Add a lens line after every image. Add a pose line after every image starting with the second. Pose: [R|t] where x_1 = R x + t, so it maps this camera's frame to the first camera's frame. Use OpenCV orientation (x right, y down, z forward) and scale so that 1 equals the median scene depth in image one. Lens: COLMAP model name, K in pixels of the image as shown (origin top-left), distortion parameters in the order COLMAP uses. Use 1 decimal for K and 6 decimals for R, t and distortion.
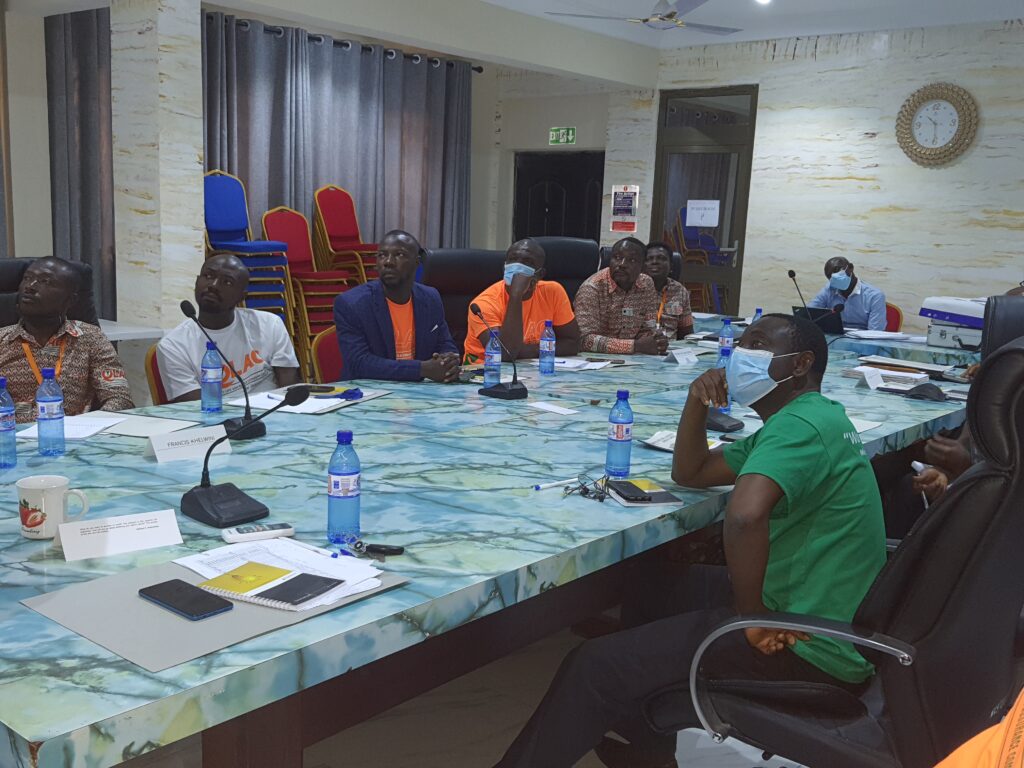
lens RADIAL K [[1034.5, 0, 517.0], [0, 1034.5, 397.8], [0, 0, 1]] dist [0.105211, -0.217807]
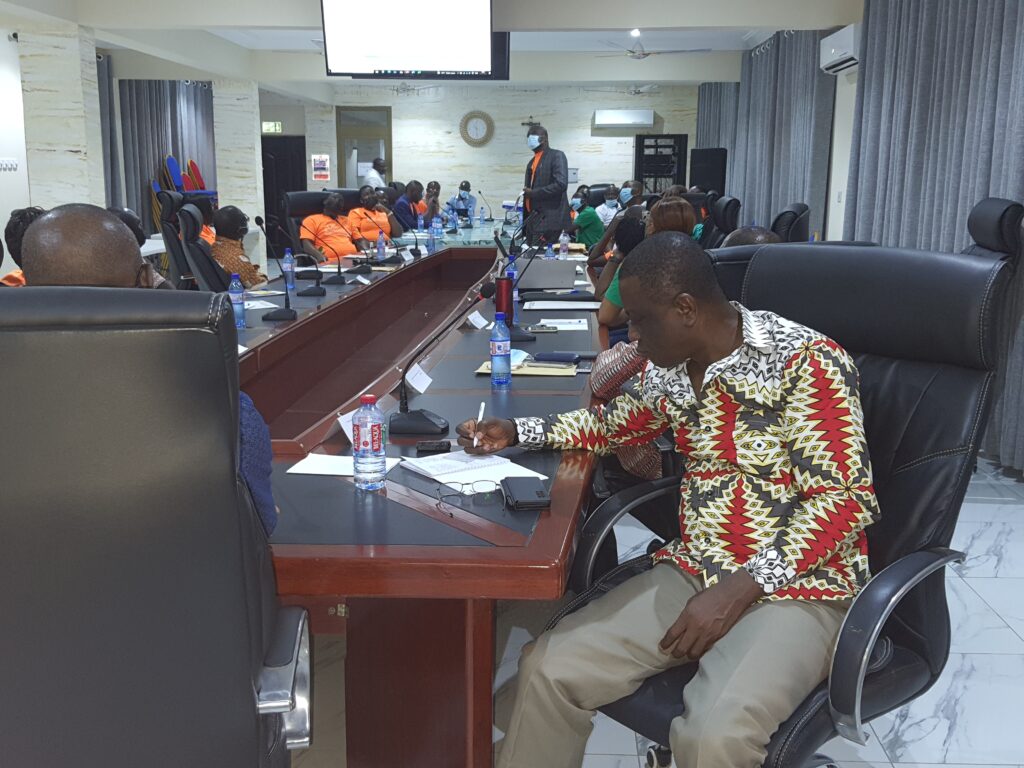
lens RADIAL K [[1032.6, 0, 515.1], [0, 1032.6, 400.7], [0, 0, 1]] dist [0.143165, -0.316332]
pose [[0.787563, -0.164540, 0.593861, -0.939916], [0.133121, 0.986366, 0.096750, 0.116042], [-0.601684, 0.002859, 0.798729, -0.842743]]
